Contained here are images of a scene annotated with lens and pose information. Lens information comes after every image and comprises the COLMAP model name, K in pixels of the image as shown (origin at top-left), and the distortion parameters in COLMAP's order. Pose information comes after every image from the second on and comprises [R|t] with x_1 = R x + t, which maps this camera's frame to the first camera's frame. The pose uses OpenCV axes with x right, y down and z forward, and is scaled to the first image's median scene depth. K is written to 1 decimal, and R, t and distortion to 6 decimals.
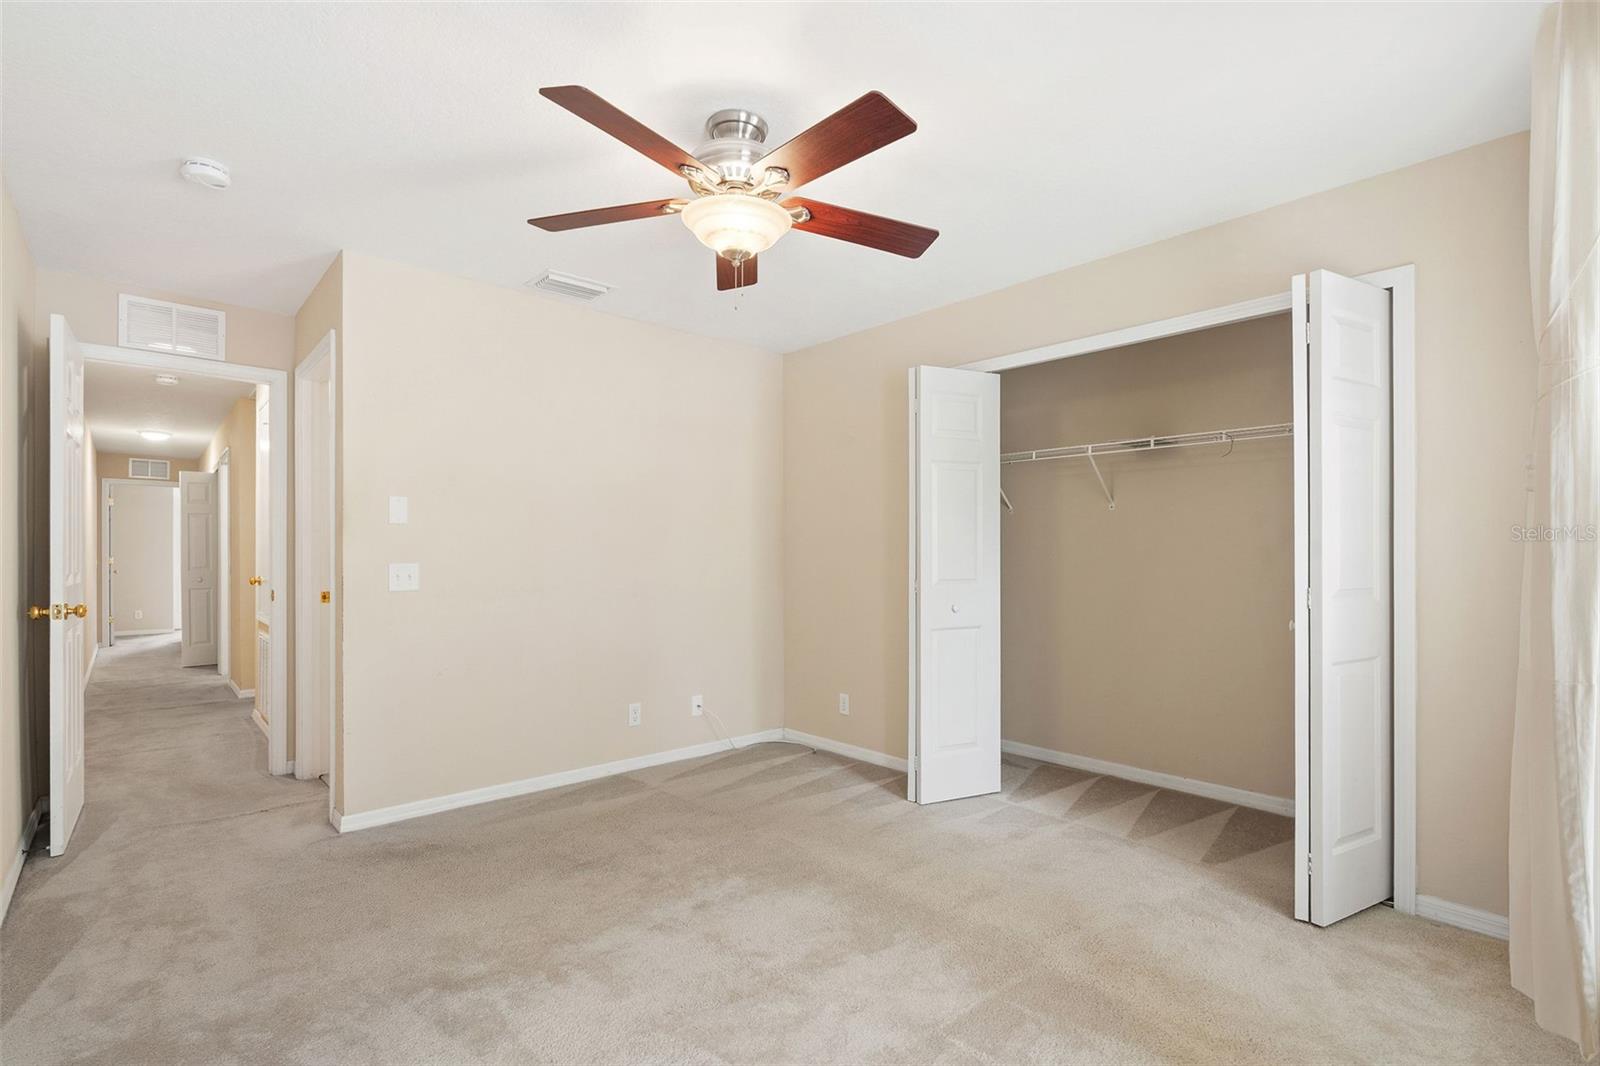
lens RADIAL K [[731.7, 0, 800.0], [0, 731.7, 533.0], [0, 0, 1]] dist [-0.002567, -0.000034]
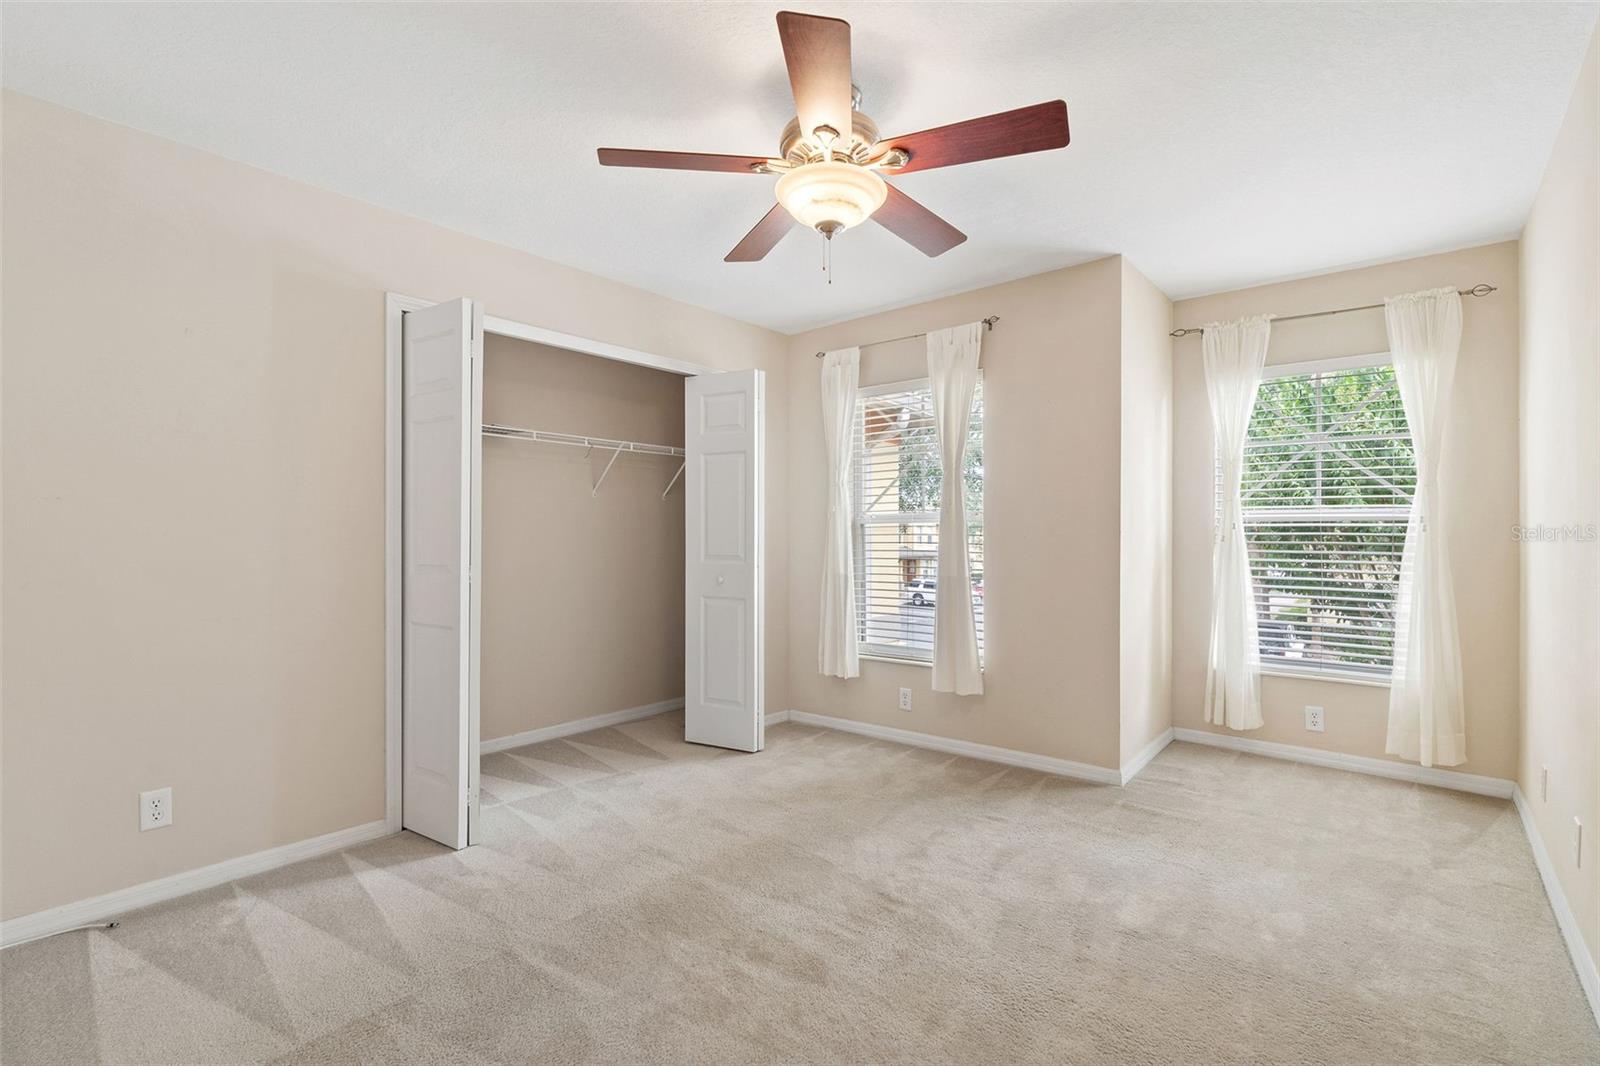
lens RADIAL K [[731.7, 0, 800.0], [0, 731.7, 533.0], [0, 0, 1]] dist [-0.002567, -0.000034]
pose [[-0.121425, -0.000040, 0.992601, -0.735024], [-0.033480, 0.999431, -0.004055, 0.017274], [-0.992036, -0.033725, -0.121357, 0.806430]]
